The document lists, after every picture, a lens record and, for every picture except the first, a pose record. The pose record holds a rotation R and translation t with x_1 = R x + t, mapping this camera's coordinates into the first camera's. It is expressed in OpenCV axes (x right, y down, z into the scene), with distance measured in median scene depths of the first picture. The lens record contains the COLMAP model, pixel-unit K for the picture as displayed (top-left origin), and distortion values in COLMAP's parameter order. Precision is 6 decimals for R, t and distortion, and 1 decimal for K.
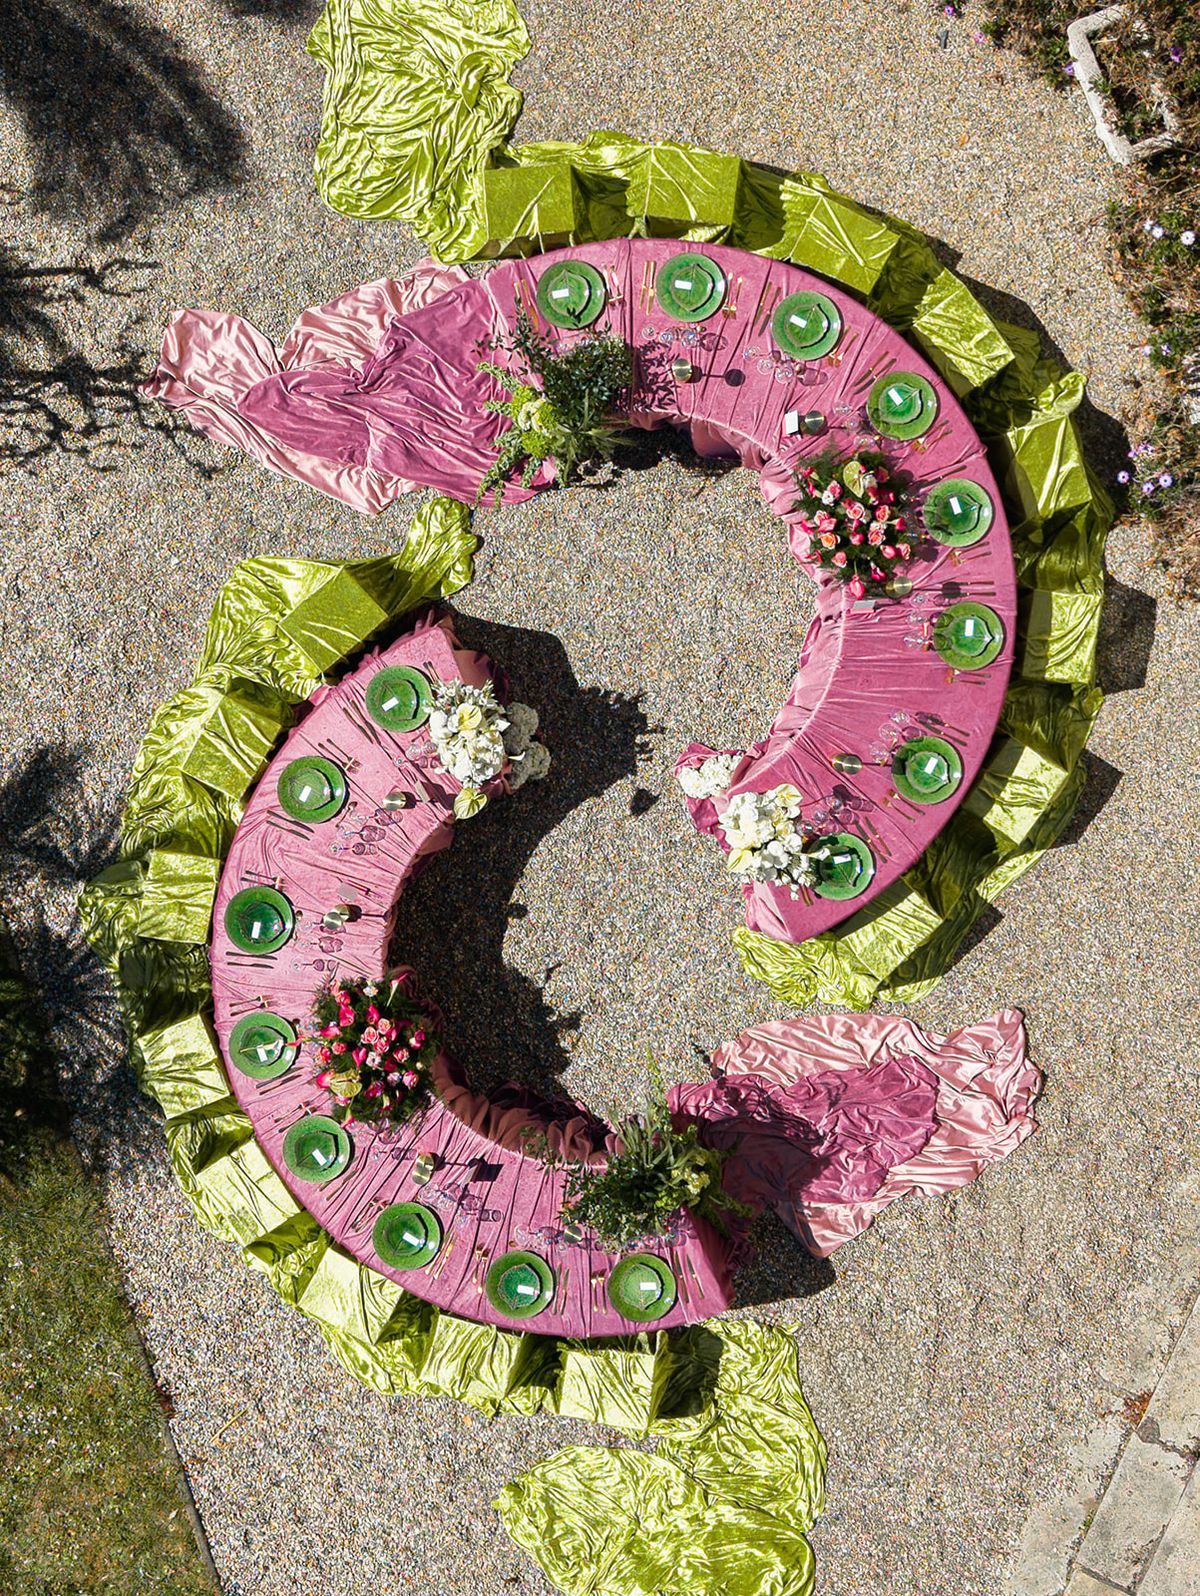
lens RADIAL K [[2947.8, 0, 600.0], [0, 2947.8, 798.0], [0, 0, 1]] dist [-0.012846, 0.156260]
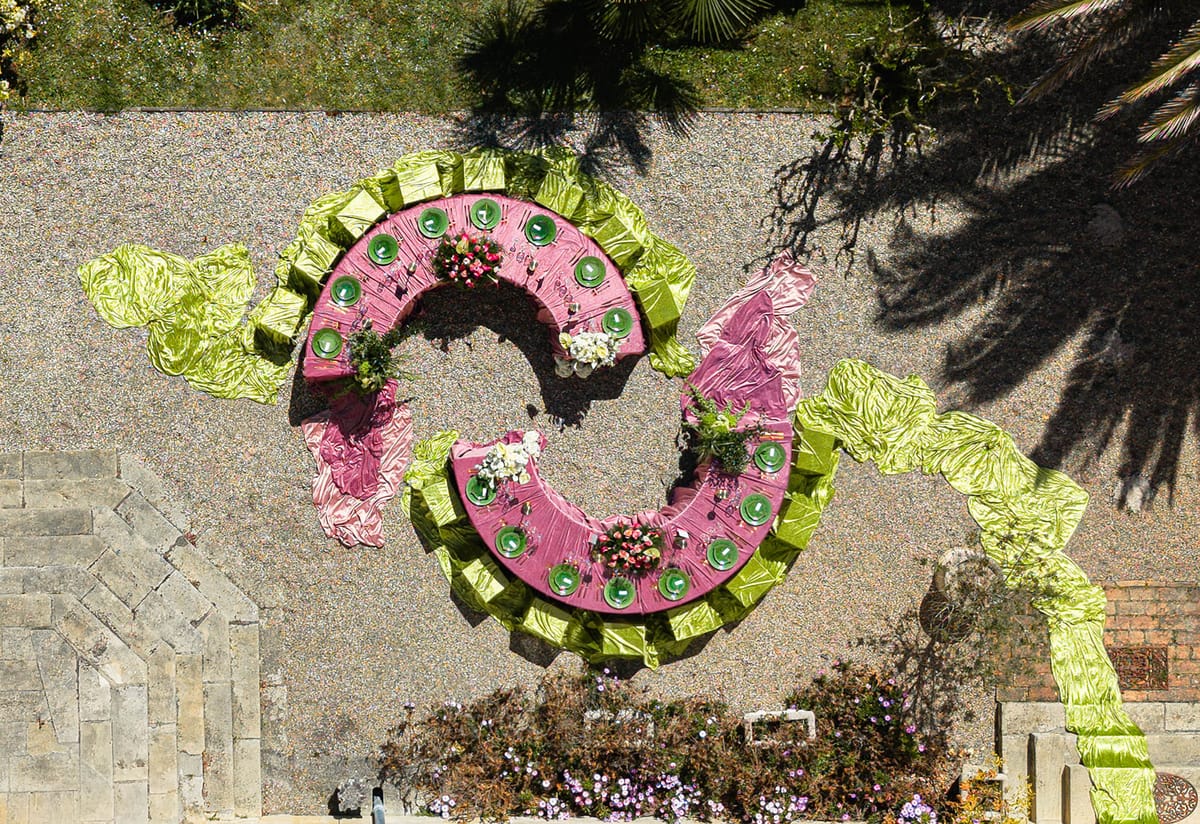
lens RADIAL K [[1092.6, 0, 600.0], [0, 1092.6, 412.0], [0, 0, 1]] dist [-0.053986, 0.090771]
pose [[-0.315666, 0.948861, -0.004323, 0.002197], [-0.948595, -0.315461, 0.025547, -0.066151], [0.022877, 0.012165, 0.999664, 0.202328]]
